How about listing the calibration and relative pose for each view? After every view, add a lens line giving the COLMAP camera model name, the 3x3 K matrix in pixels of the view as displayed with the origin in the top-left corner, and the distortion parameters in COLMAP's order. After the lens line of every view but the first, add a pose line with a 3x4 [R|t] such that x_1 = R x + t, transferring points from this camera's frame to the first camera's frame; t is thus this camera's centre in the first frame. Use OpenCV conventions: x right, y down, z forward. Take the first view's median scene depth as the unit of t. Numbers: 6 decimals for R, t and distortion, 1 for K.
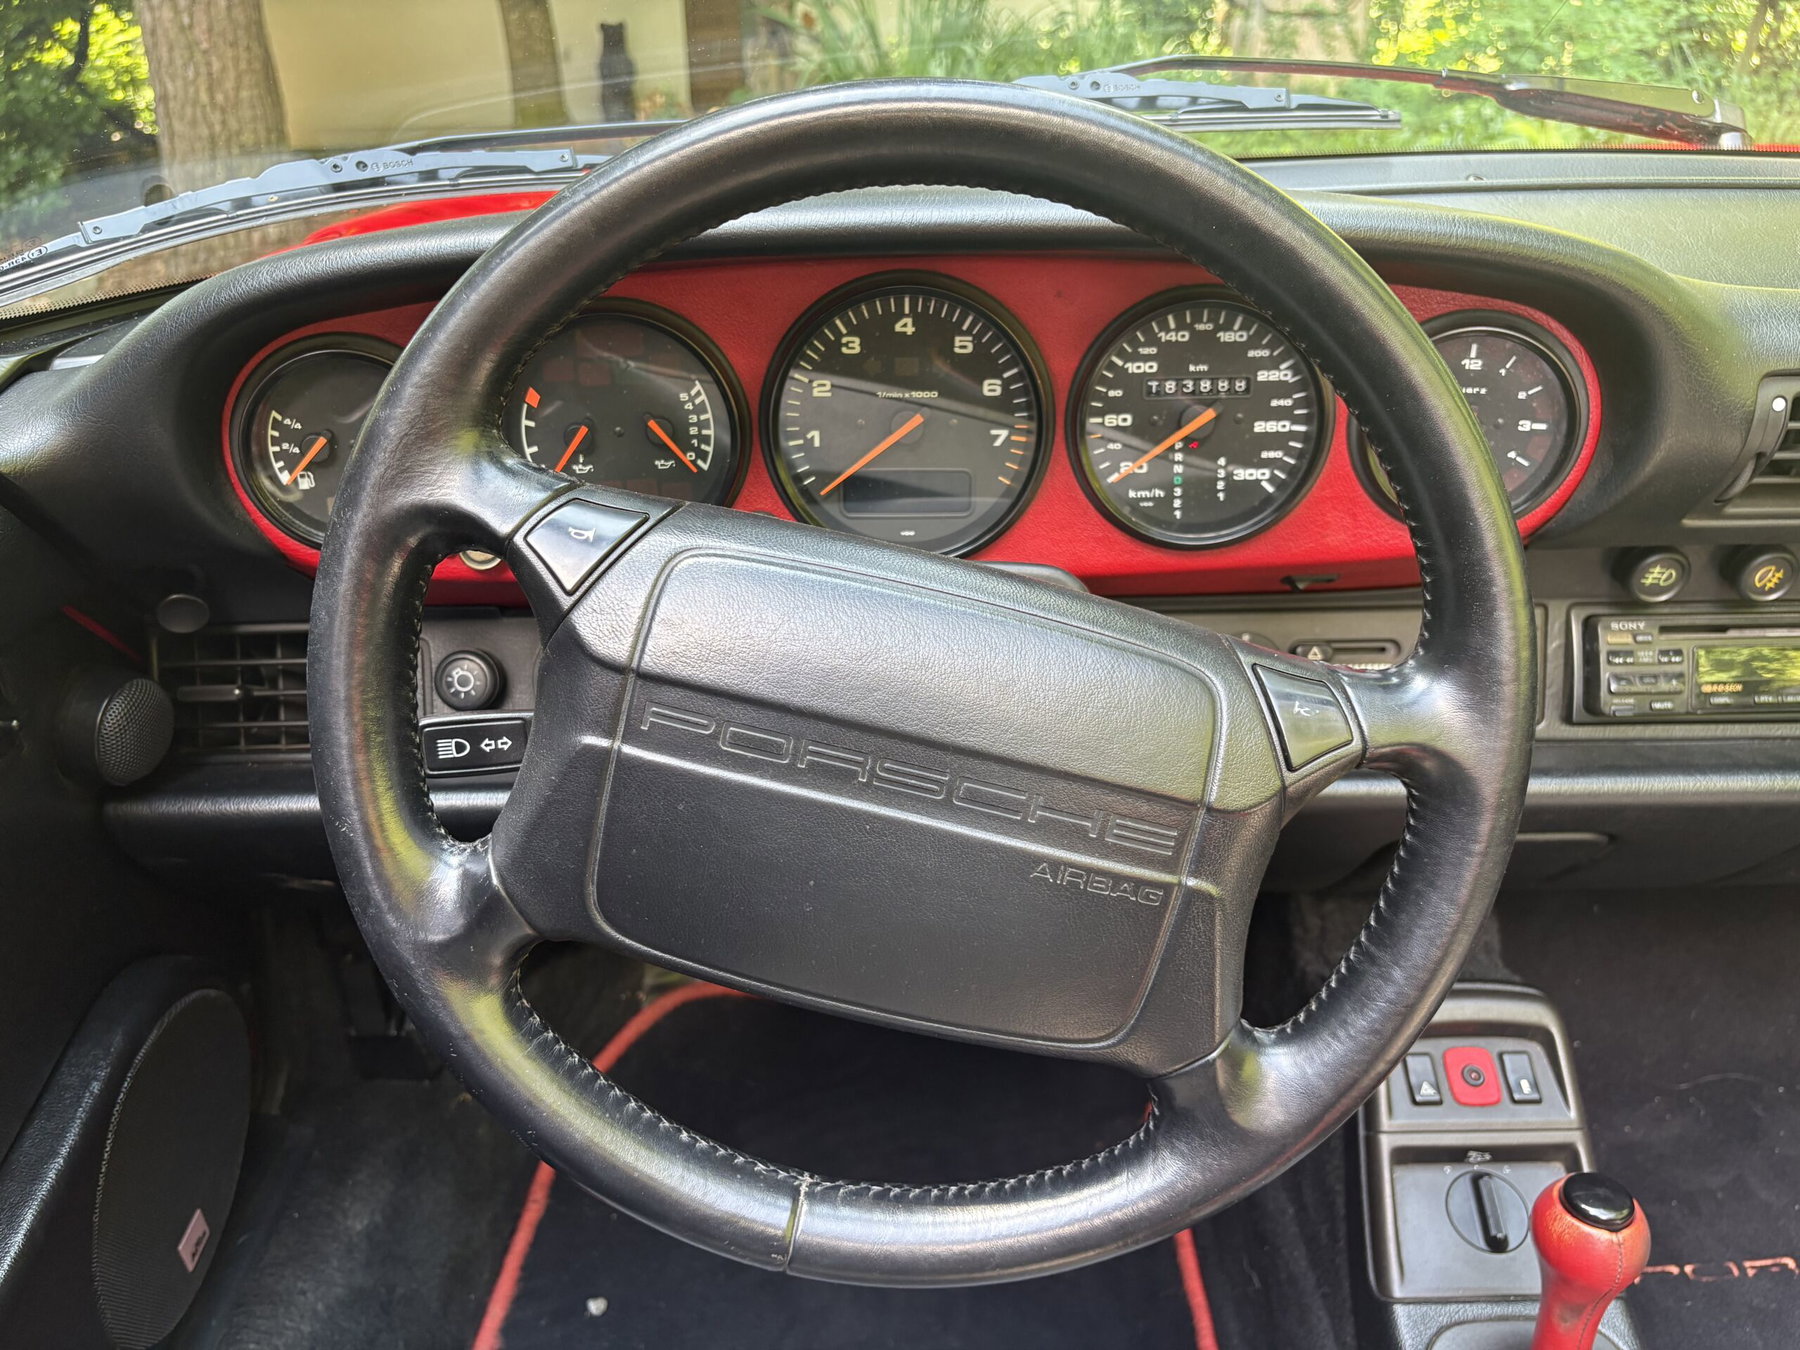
lens RADIAL K [[1374.0, 0, 894.8], [0, 1374.0, 703.5], [0, 0, 1]] dist [0.067354, -0.082038]
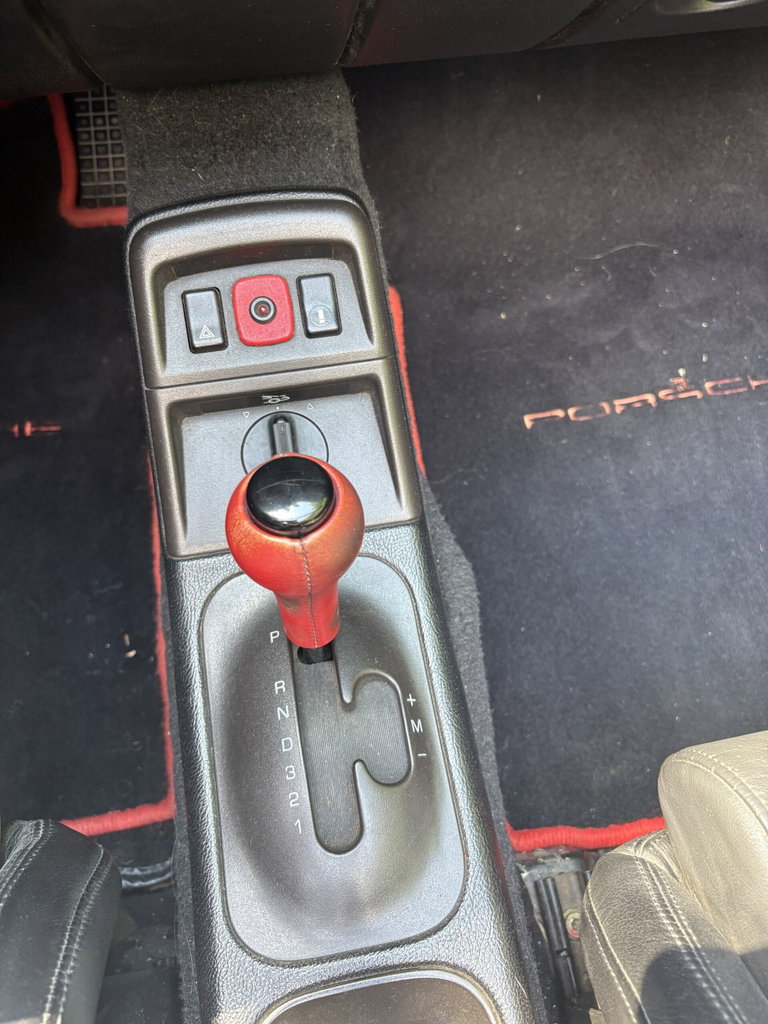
lens RADIAL K [[789.3, 0, 384.0], [0, 789.3, 512.0], [0, 0, 1]] dist [-0.024174, 0.102469]
pose [[0.985365, -0.132407, 0.107346, 0.319362], [0.051163, 0.830469, 0.554711, 0.081973], [-0.162595, -0.541101, 0.825090, 0.399789]]
